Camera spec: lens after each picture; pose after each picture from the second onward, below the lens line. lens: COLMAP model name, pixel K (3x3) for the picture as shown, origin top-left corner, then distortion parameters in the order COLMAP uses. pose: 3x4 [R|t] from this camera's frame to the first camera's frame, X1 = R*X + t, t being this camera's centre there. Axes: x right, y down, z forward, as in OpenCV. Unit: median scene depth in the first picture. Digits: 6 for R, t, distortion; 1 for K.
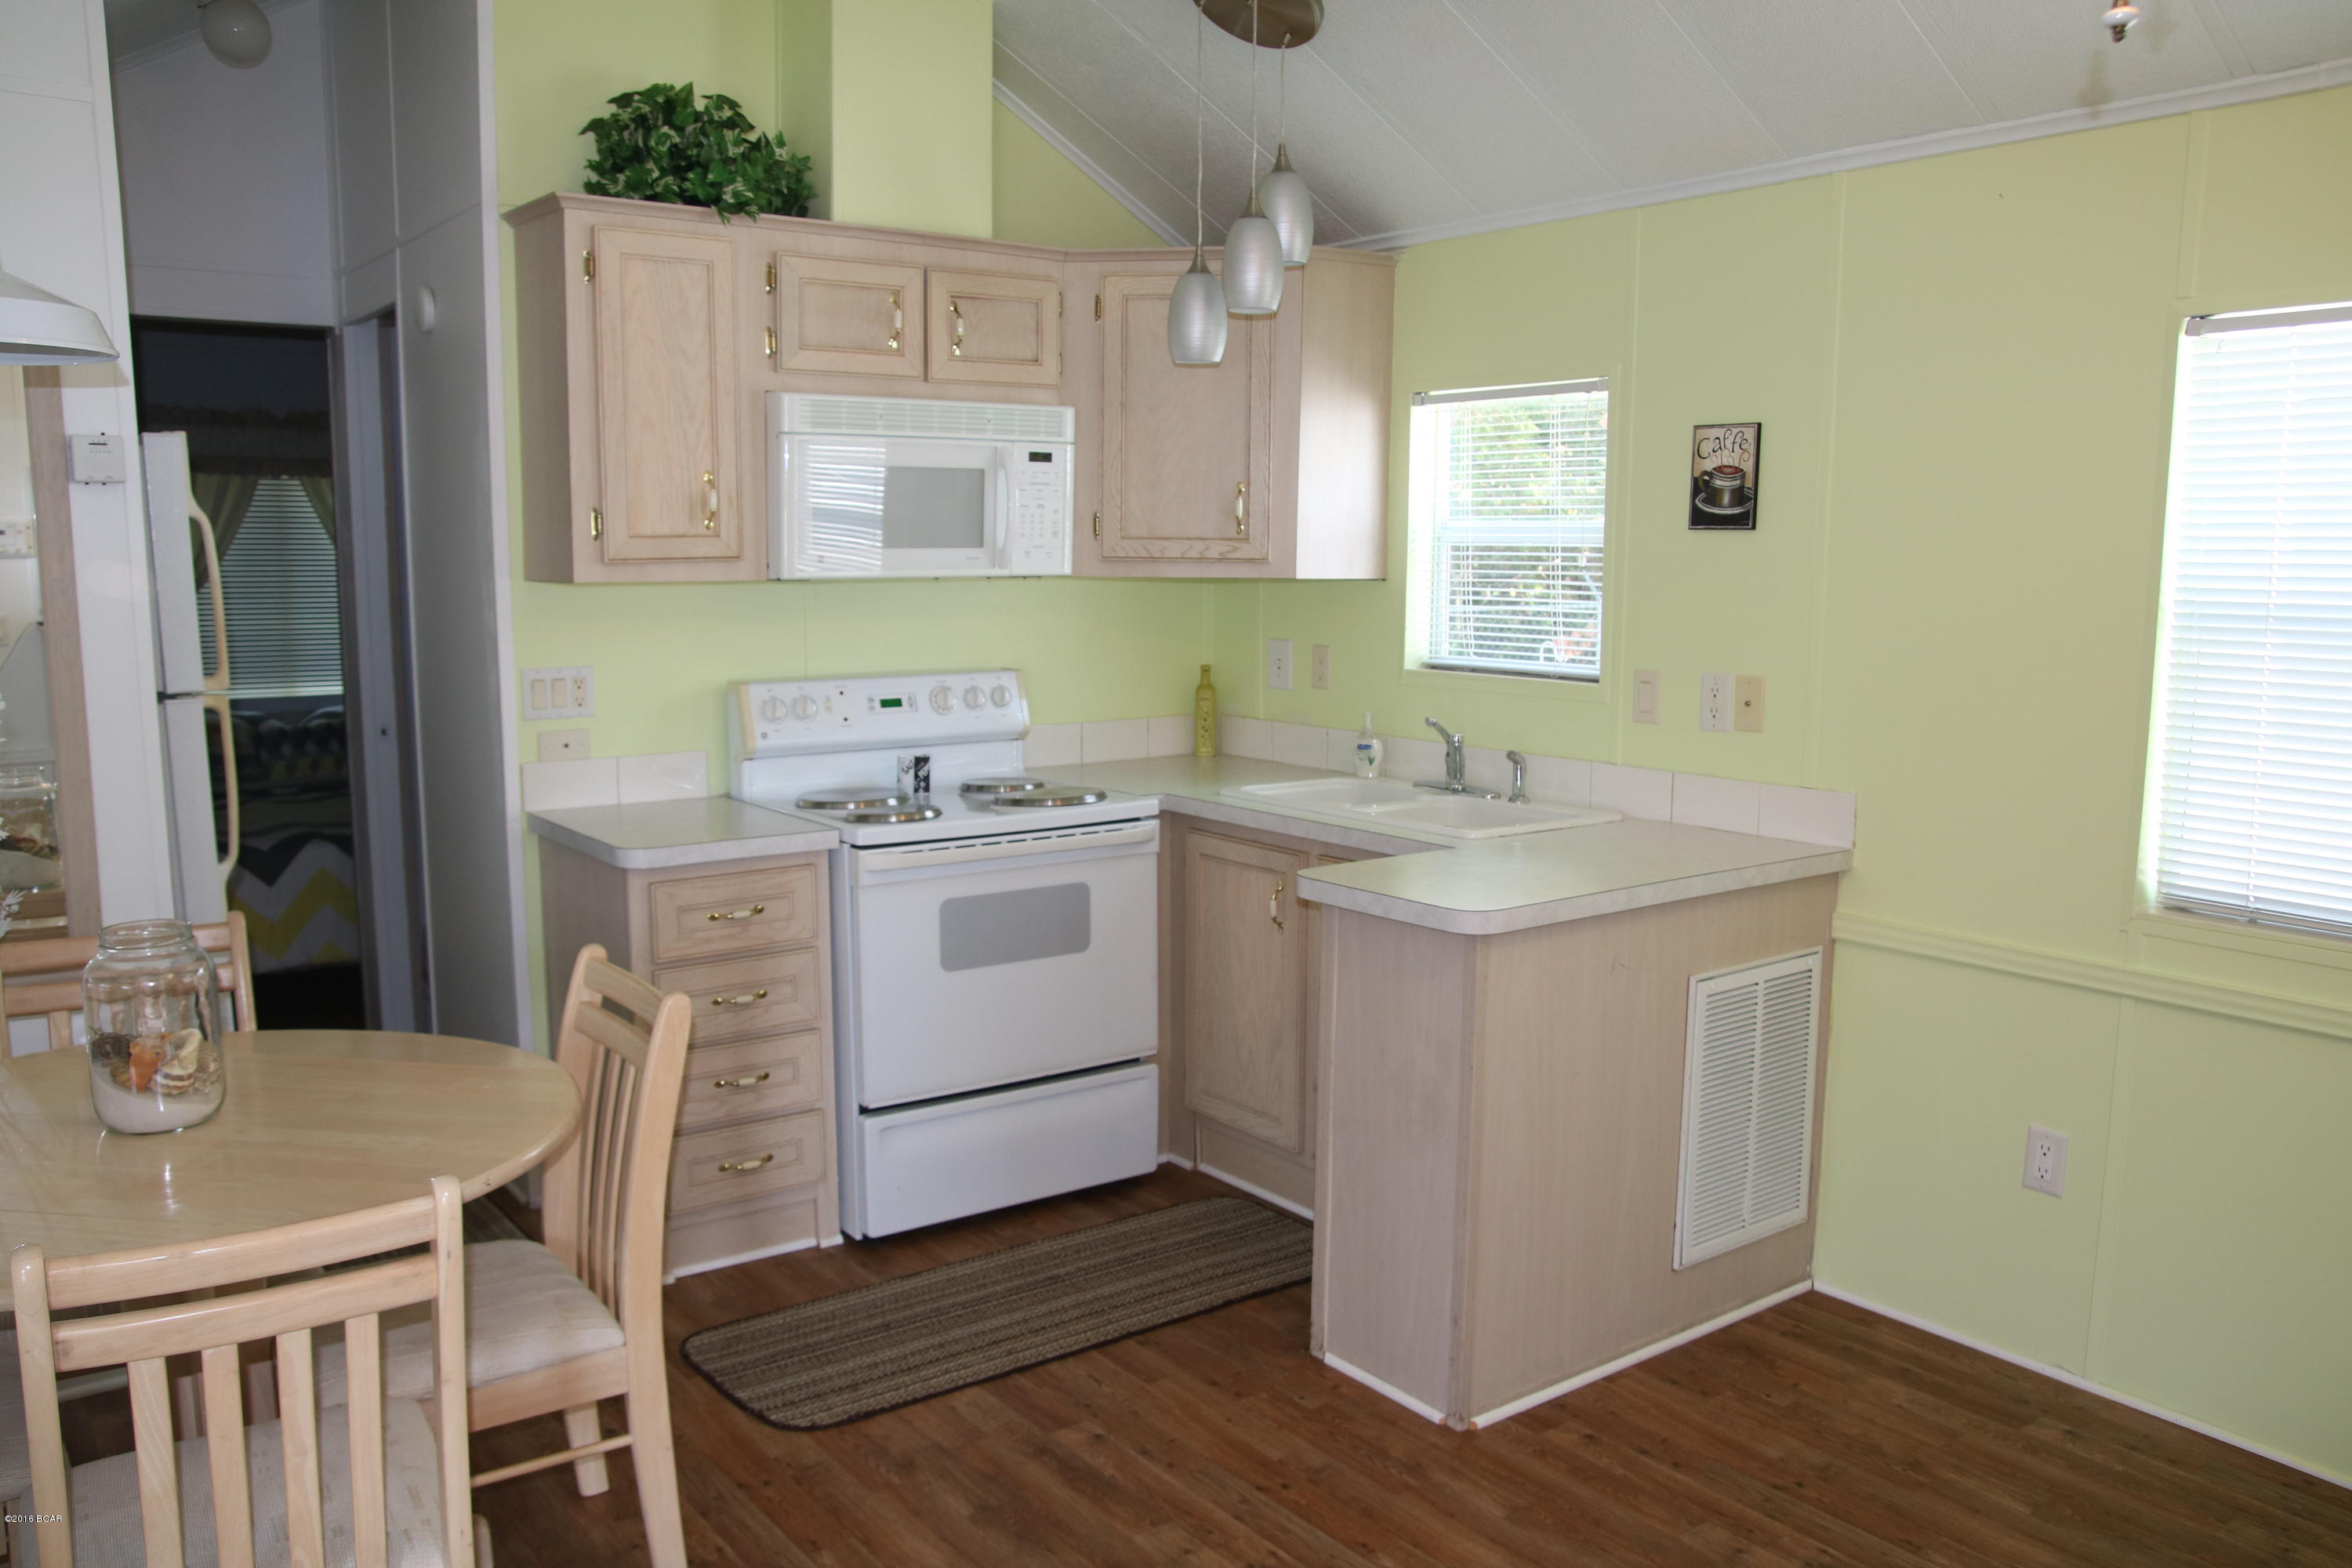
lens RADIAL K [[1823.4, 0, 1152.9], [0, 1823.4, 802.5], [0, 0, 1]] dist [-0.122020, 0.118015]
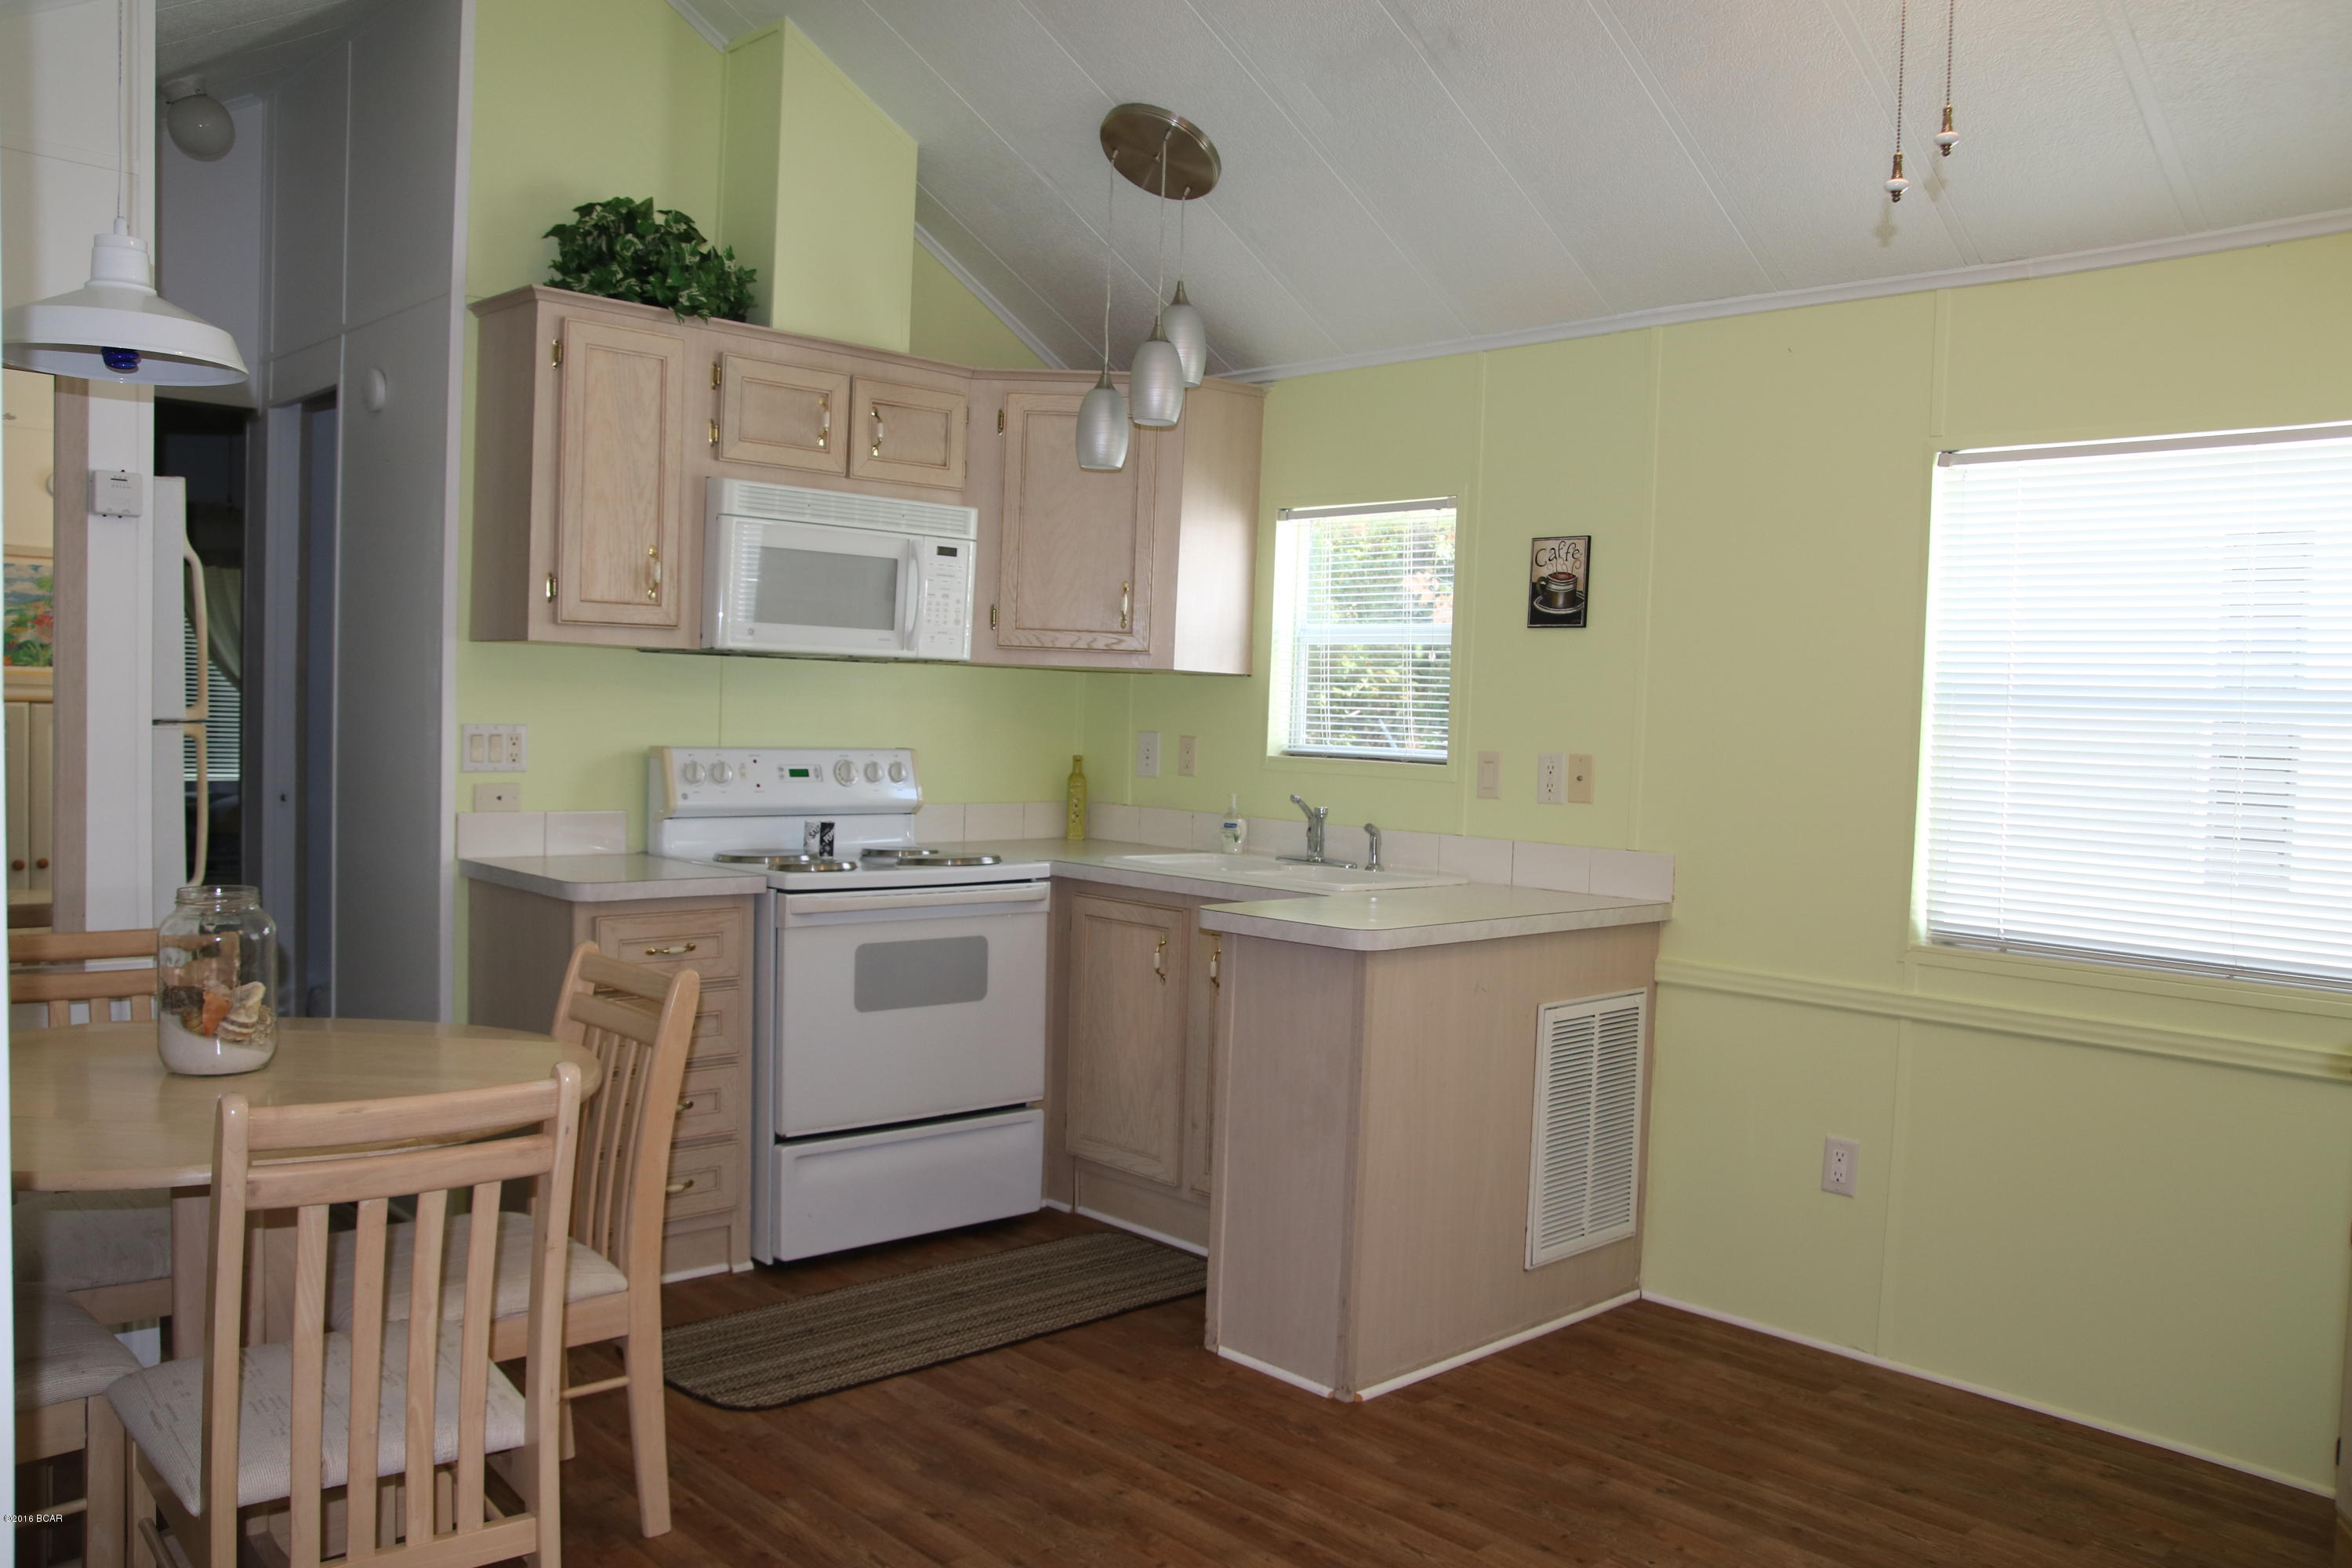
lens RADIAL K [[1823.4, 0, 1153.1], [0, 1823.4, 799.7], [0, 0, 1]] dist [-0.122020, 0.118015]
pose [[0.992516, 0.023207, 0.119887, -0.075586], [-0.012350, 0.995818, -0.090519, 0.065637], [-0.121486, 0.088361, 0.988652, -0.102997]]
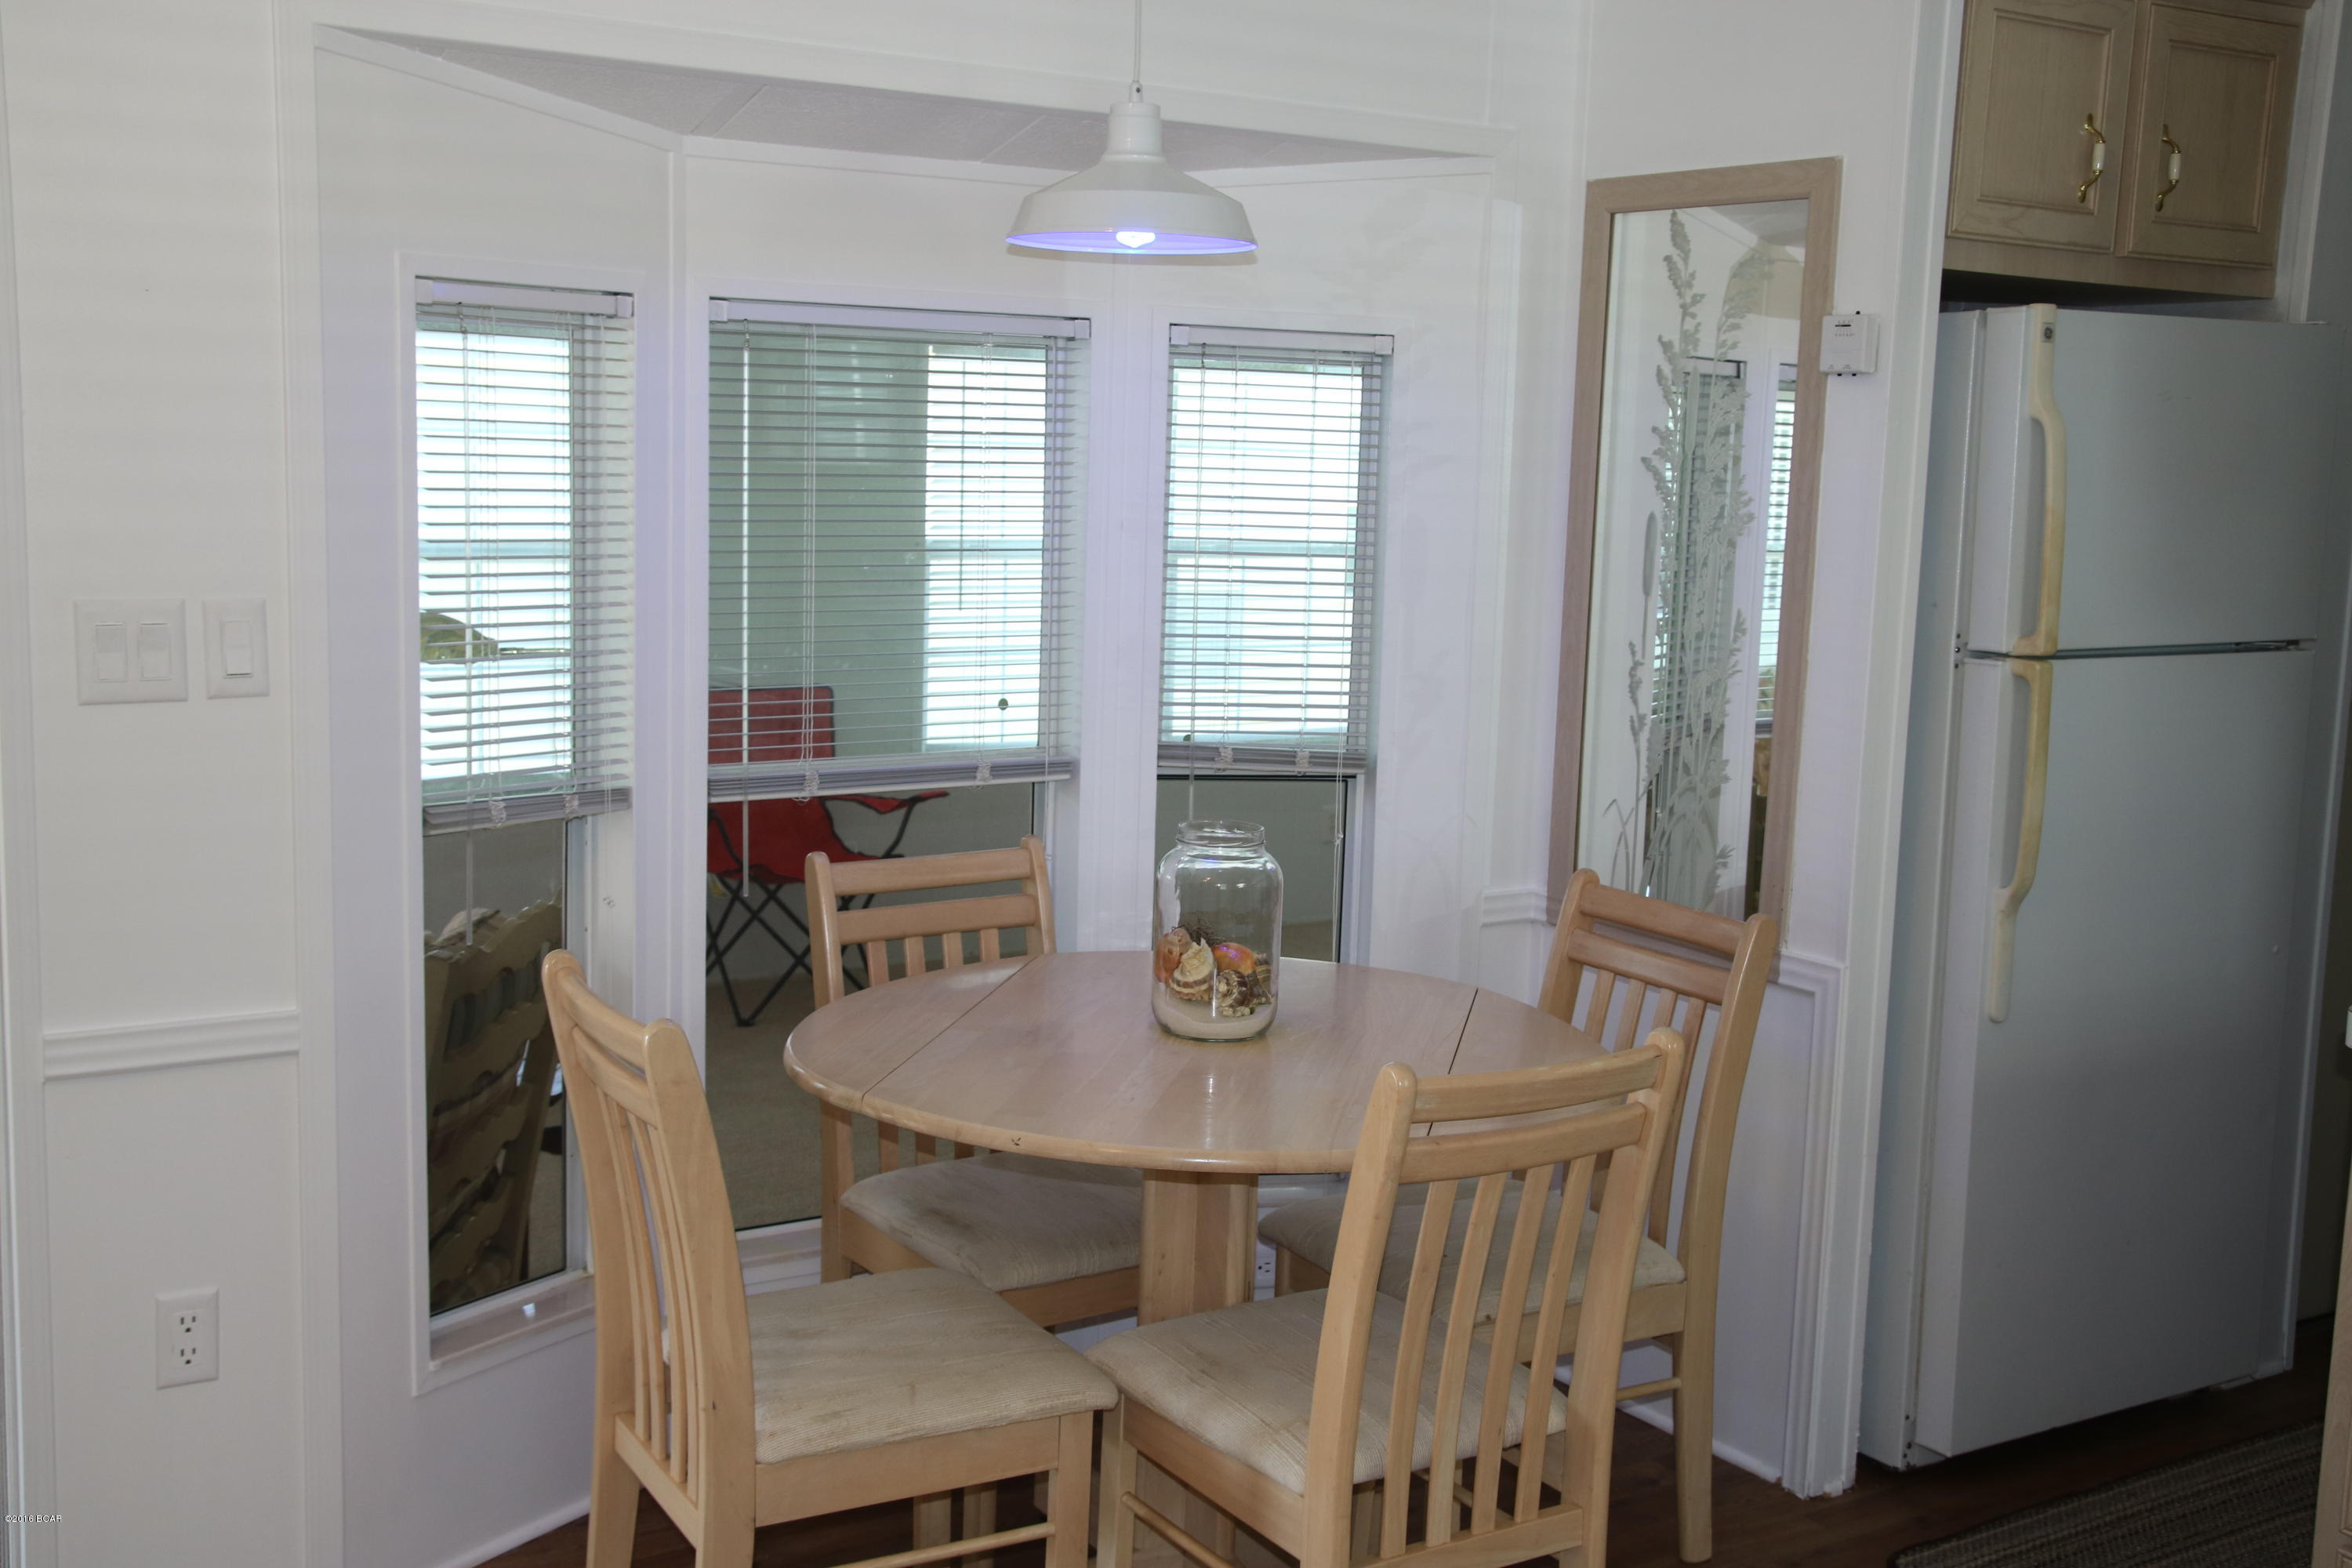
lens RADIAL K [[2504.1, 0, 1179.7], [0, 2504.1, 781.0], [0, 0, 1]] dist [0.027924, 0.000000]
pose [[-0.046243, 0.130972, -0.990307, 0.471820], [-0.176500, 0.974699, 0.137149, -0.082278], [0.983214, 0.181131, -0.021957, 0.610259]]
